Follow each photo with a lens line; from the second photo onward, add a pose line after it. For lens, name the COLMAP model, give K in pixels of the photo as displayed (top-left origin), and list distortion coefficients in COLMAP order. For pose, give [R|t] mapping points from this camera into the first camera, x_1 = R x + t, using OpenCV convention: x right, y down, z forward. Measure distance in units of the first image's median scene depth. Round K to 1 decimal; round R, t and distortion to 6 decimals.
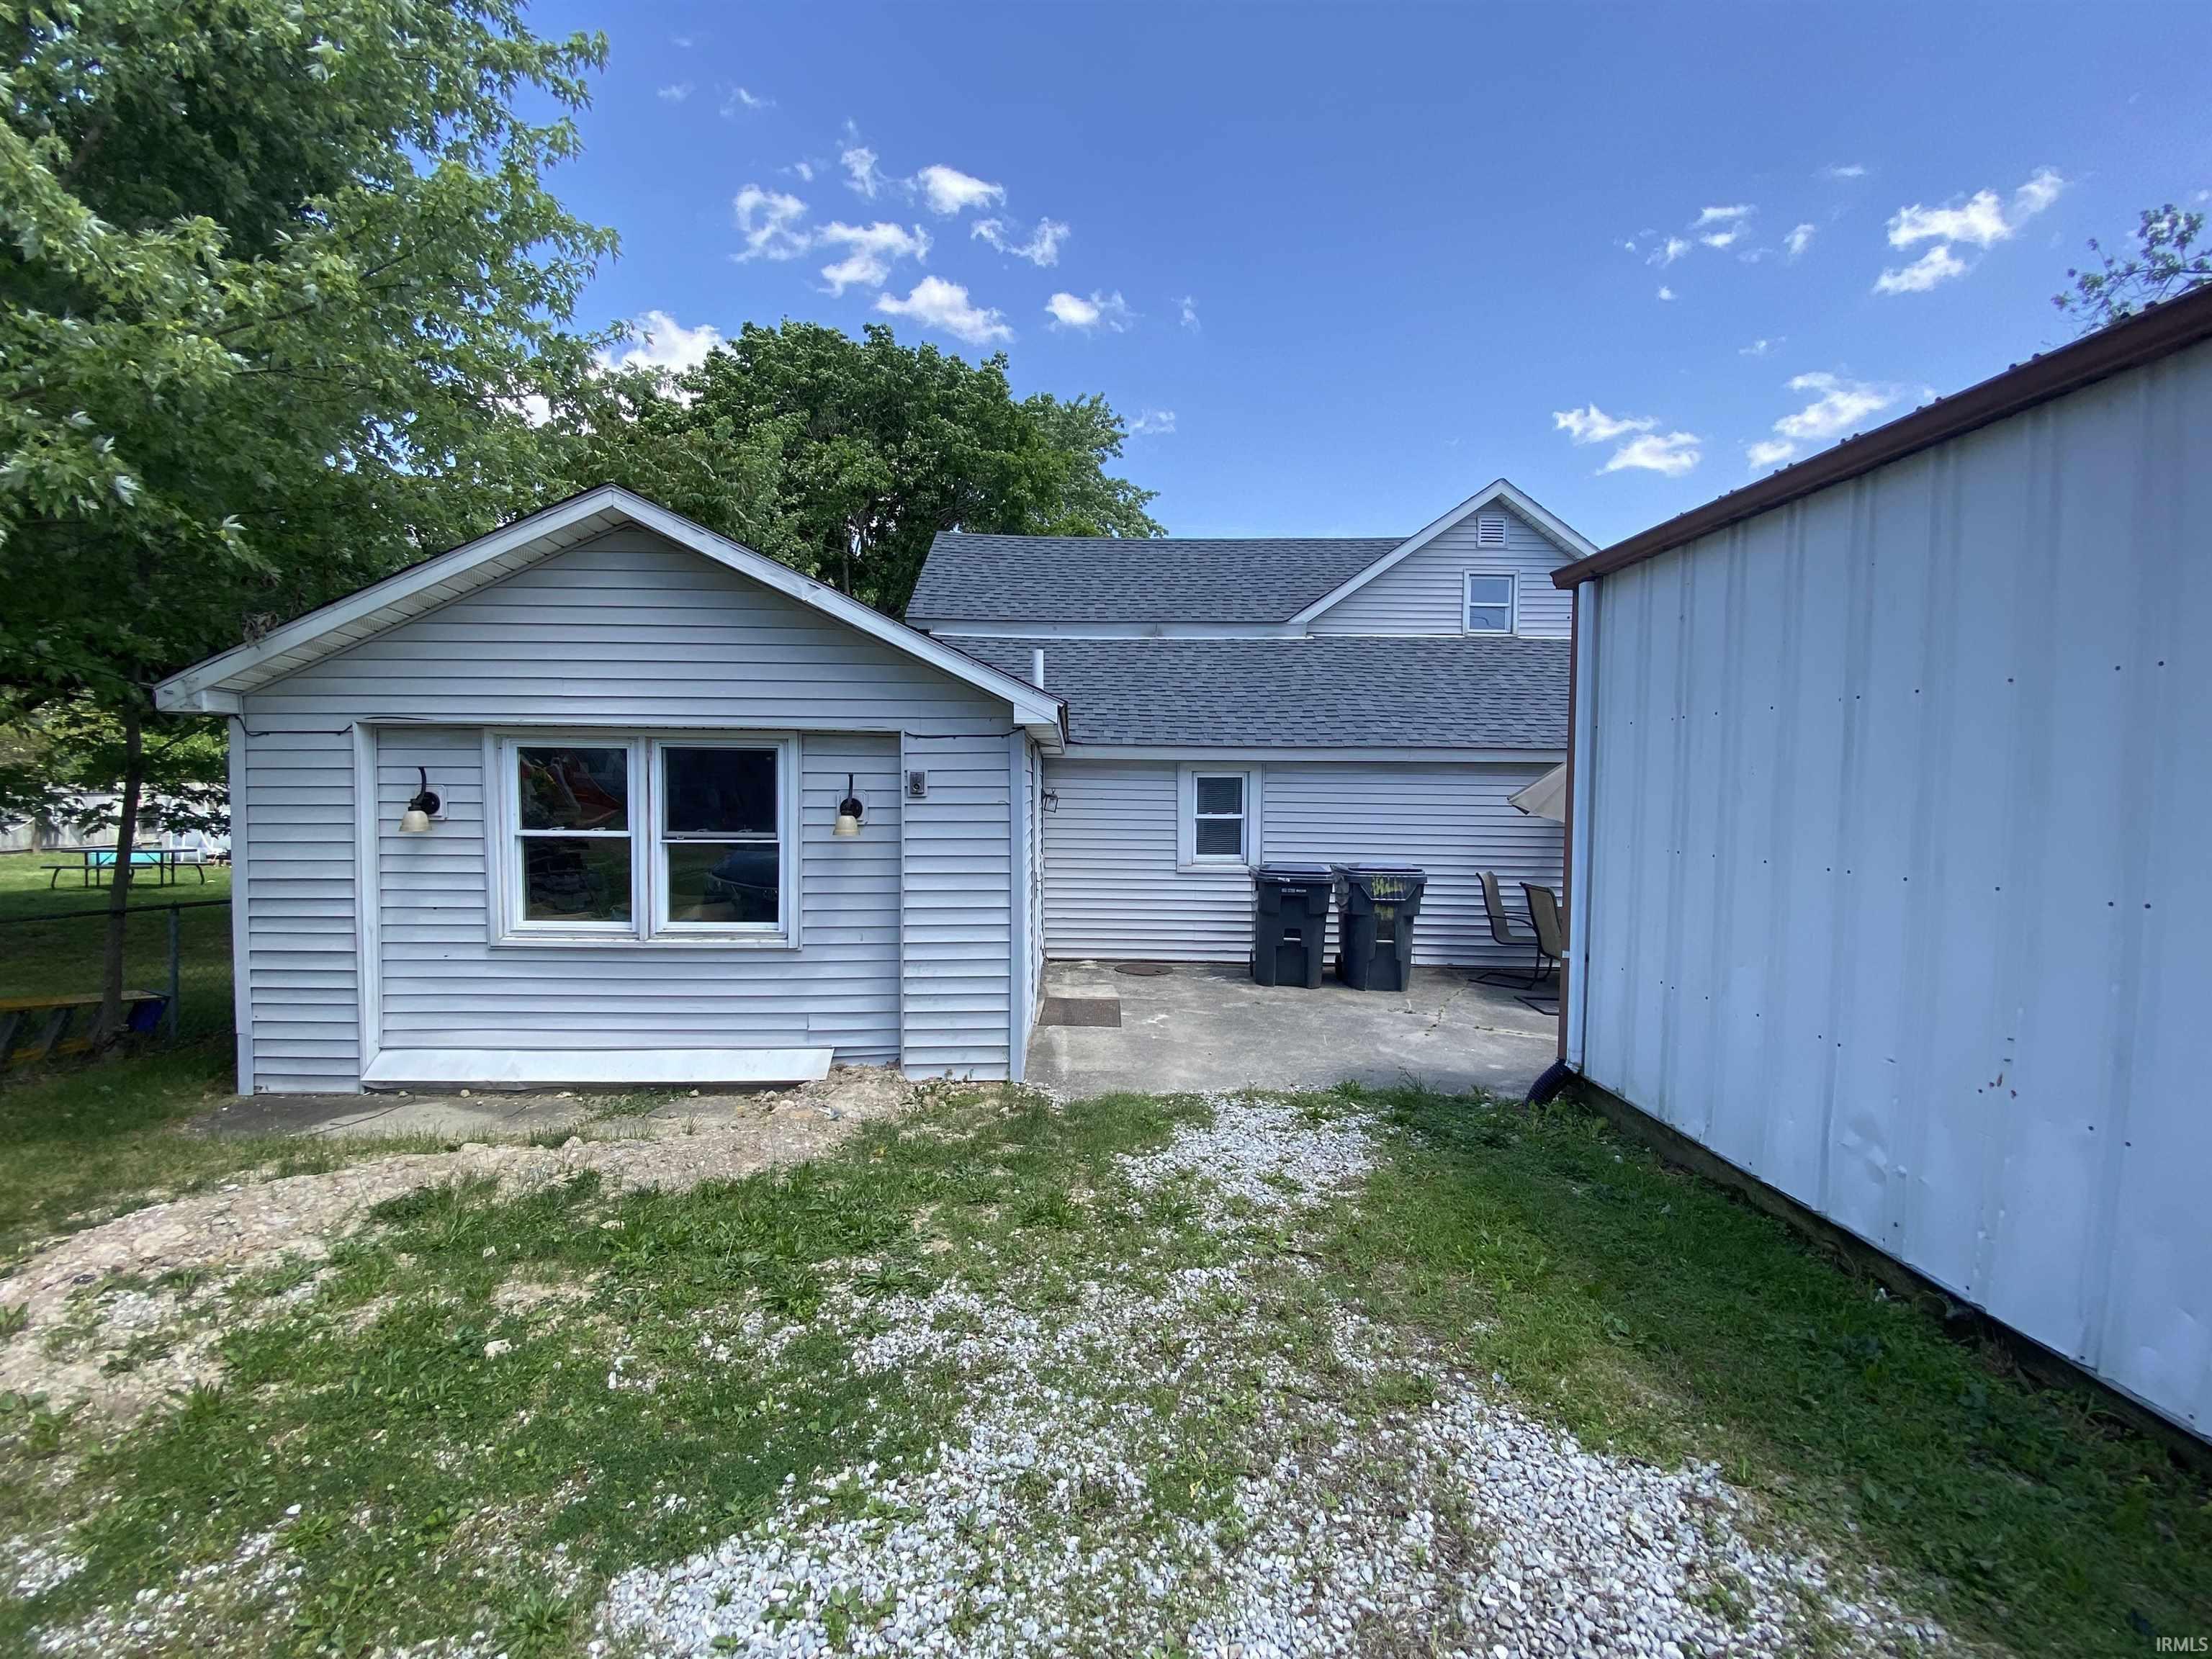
lens RADIAL K [[902.2, 0, 1106.9], [0, 902.2, 823.2], [0, 0, 1]] dist [0.020023, -0.021068]
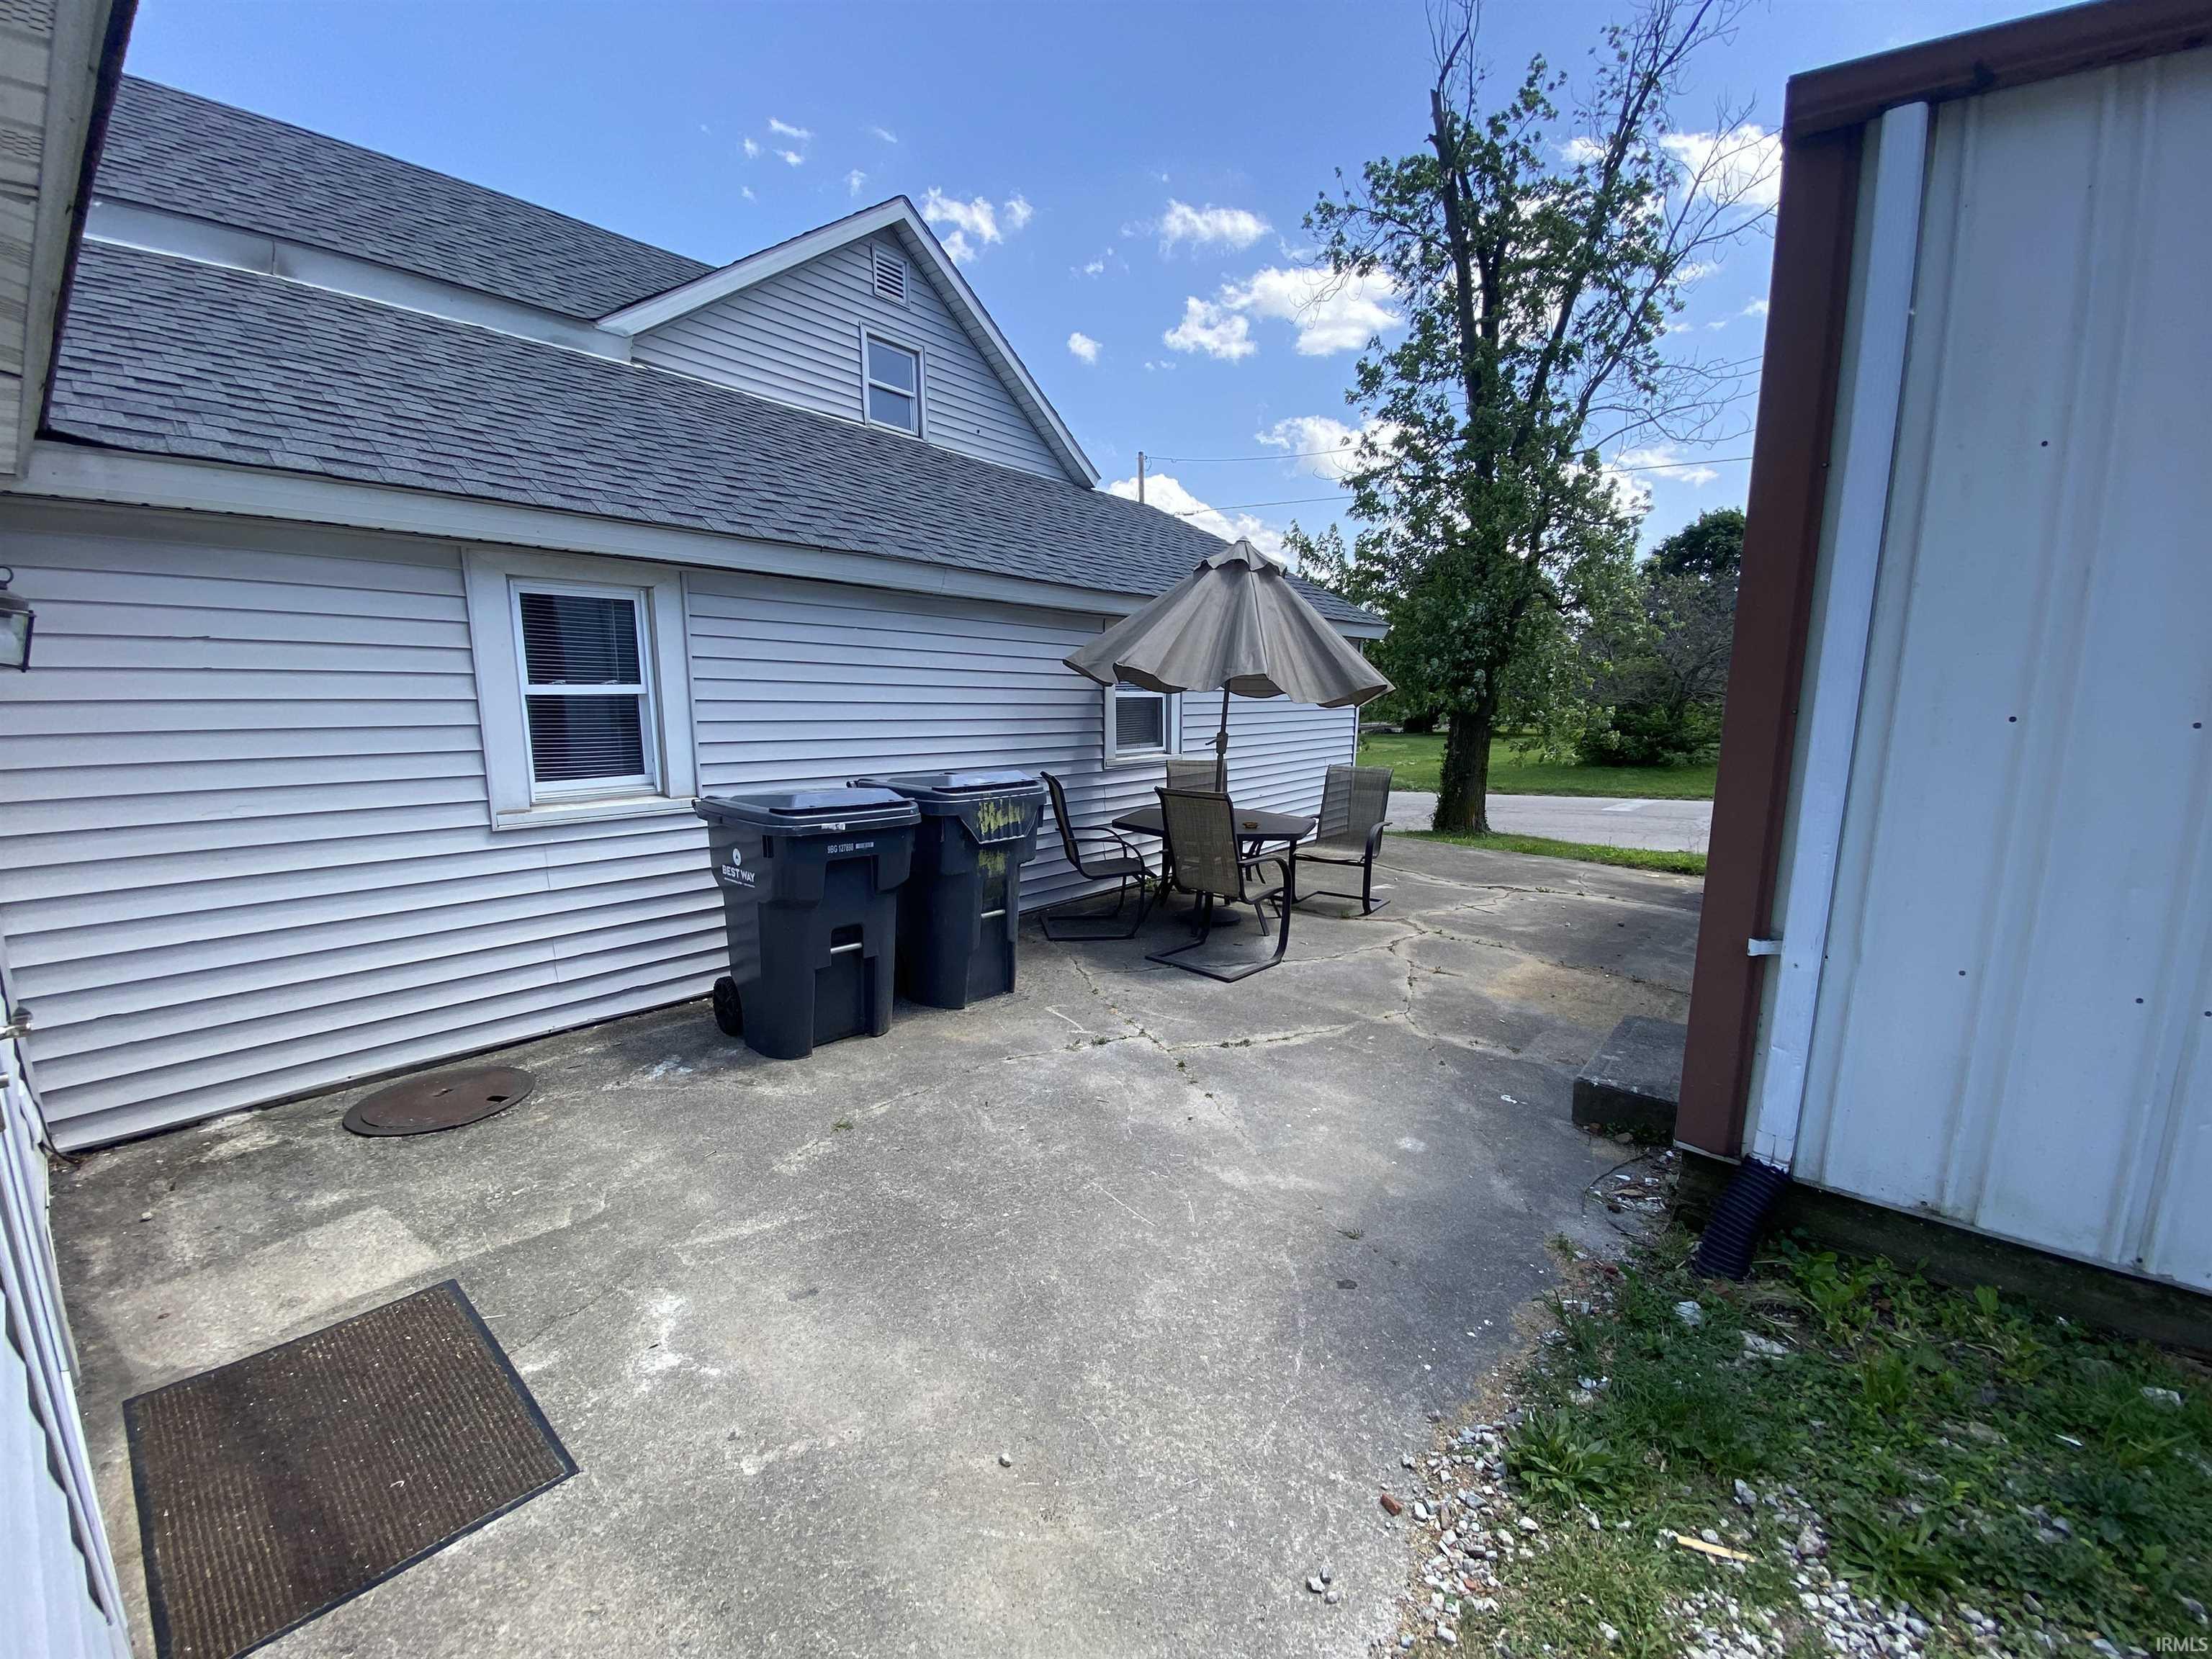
lens RADIAL K [[902.2, 0, 1106.9], [0, 902.2, 823.2], [0, 0, 1]] dist [0.020023, -0.021068]
pose [[0.656206, -0.117472, 0.745381, -0.042819], [0.023342, 0.990495, 0.135552, 0.002855], [-0.754220, -0.071551, 0.652711, 0.528329]]
